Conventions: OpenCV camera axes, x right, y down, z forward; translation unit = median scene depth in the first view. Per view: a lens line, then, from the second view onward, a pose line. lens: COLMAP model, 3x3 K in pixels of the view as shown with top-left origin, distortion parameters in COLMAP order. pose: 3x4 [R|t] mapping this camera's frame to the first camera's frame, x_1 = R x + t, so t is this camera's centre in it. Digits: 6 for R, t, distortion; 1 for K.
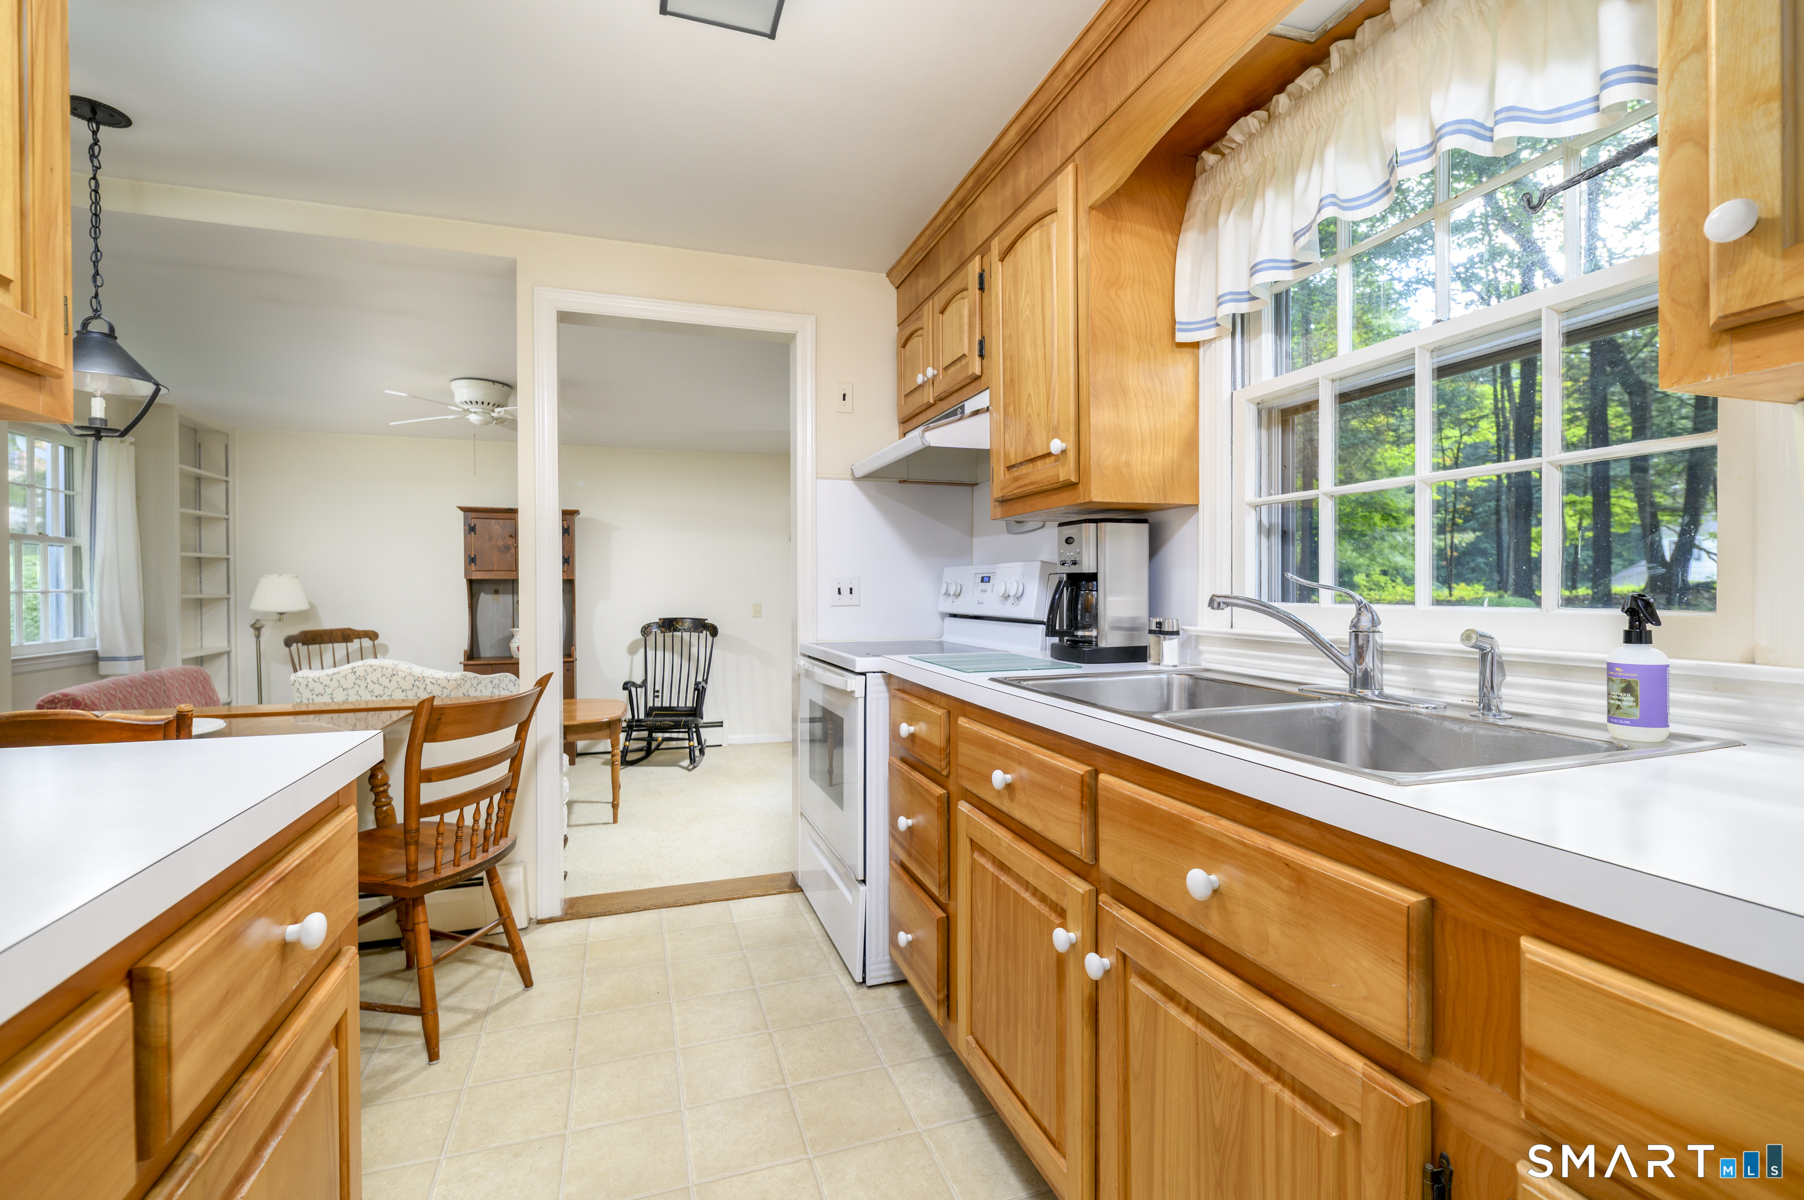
lens RADIAL K [[801.7, 0, 904.9], [0, 801.7, 599.0], [0, 0, 1]] dist [0.004133, -0.000042]
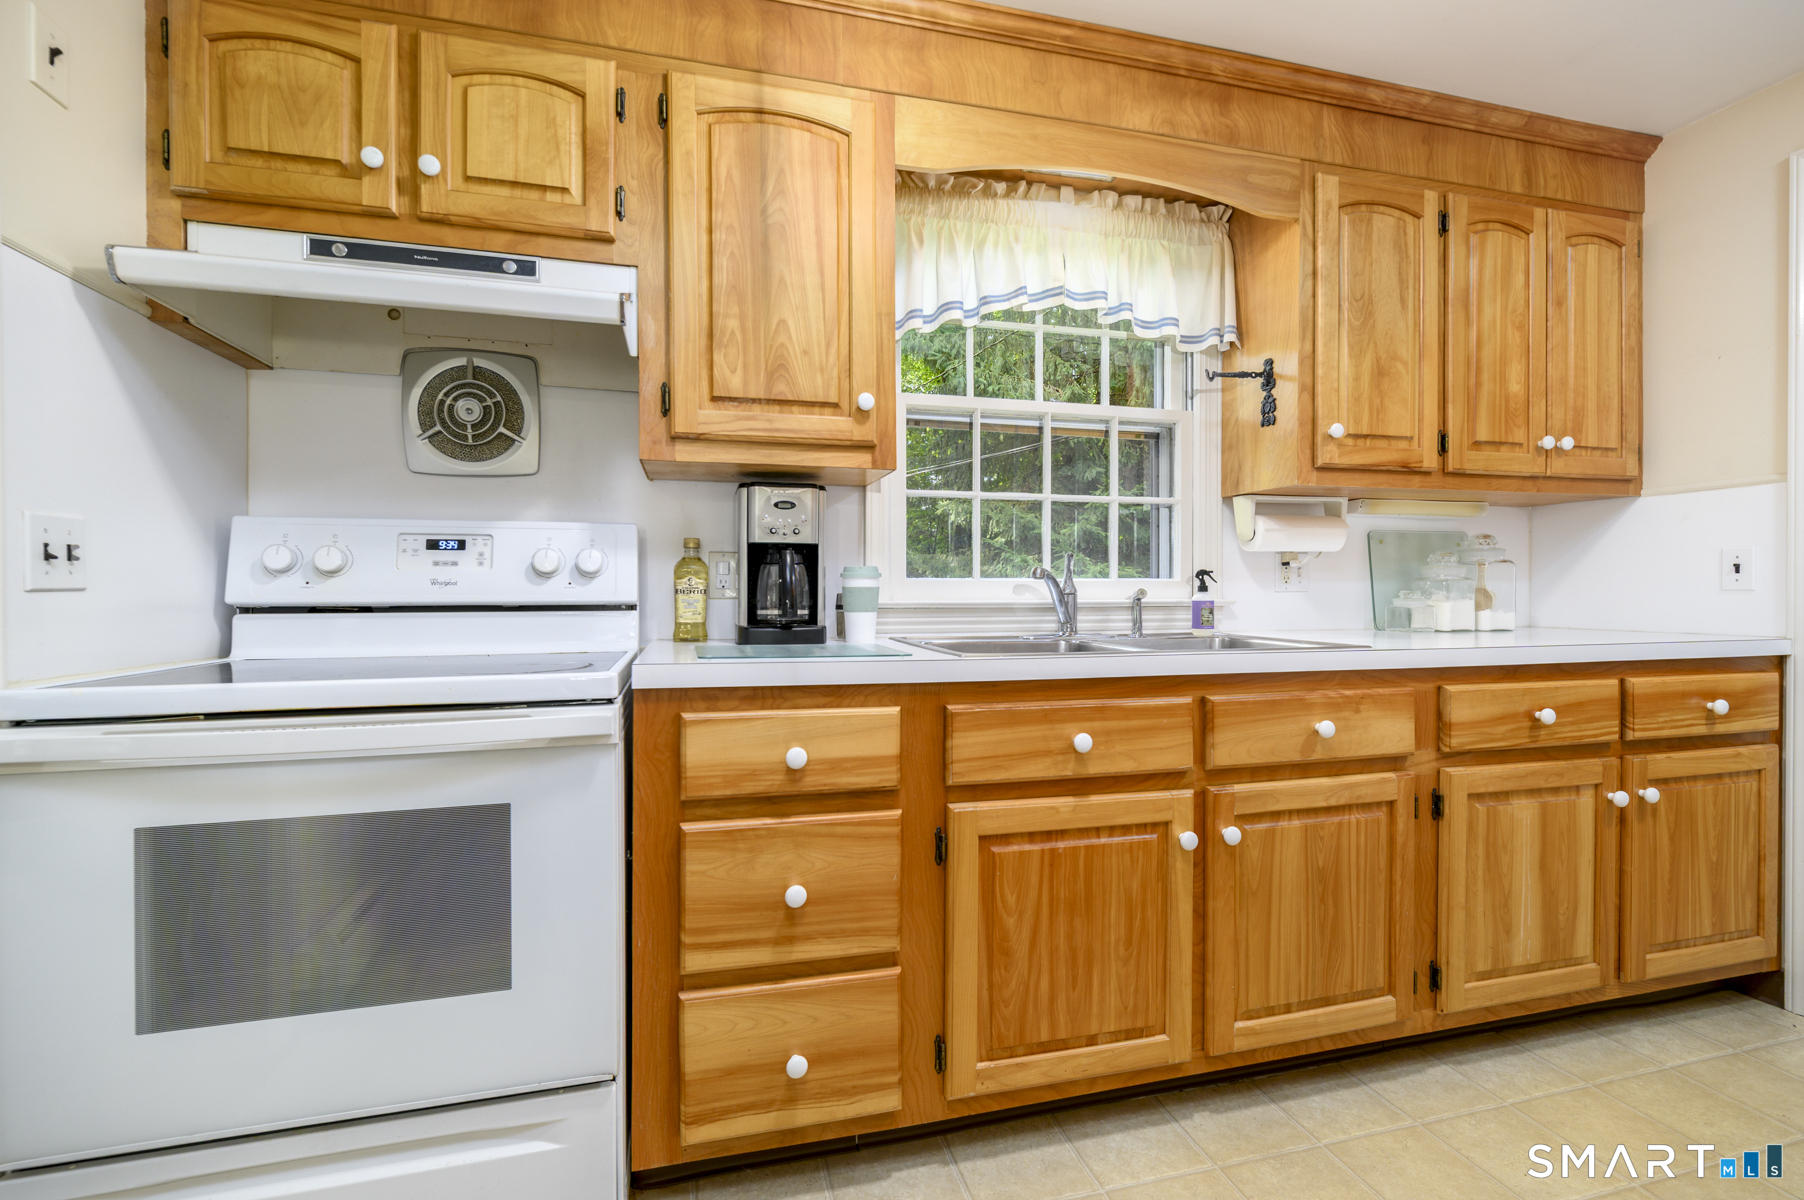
lens RADIAL K [[801.7, 0, 899.9], [0, 801.7, 592.2], [0, 0, 1]] dist [0.004133, -0.000042]
pose [[0.065677, -0.003392, 0.997835, -1.119972], [0.011666, 0.999928, 0.002631, 0.031996], [-0.997773, 0.011468, 0.065712, 1.413419]]
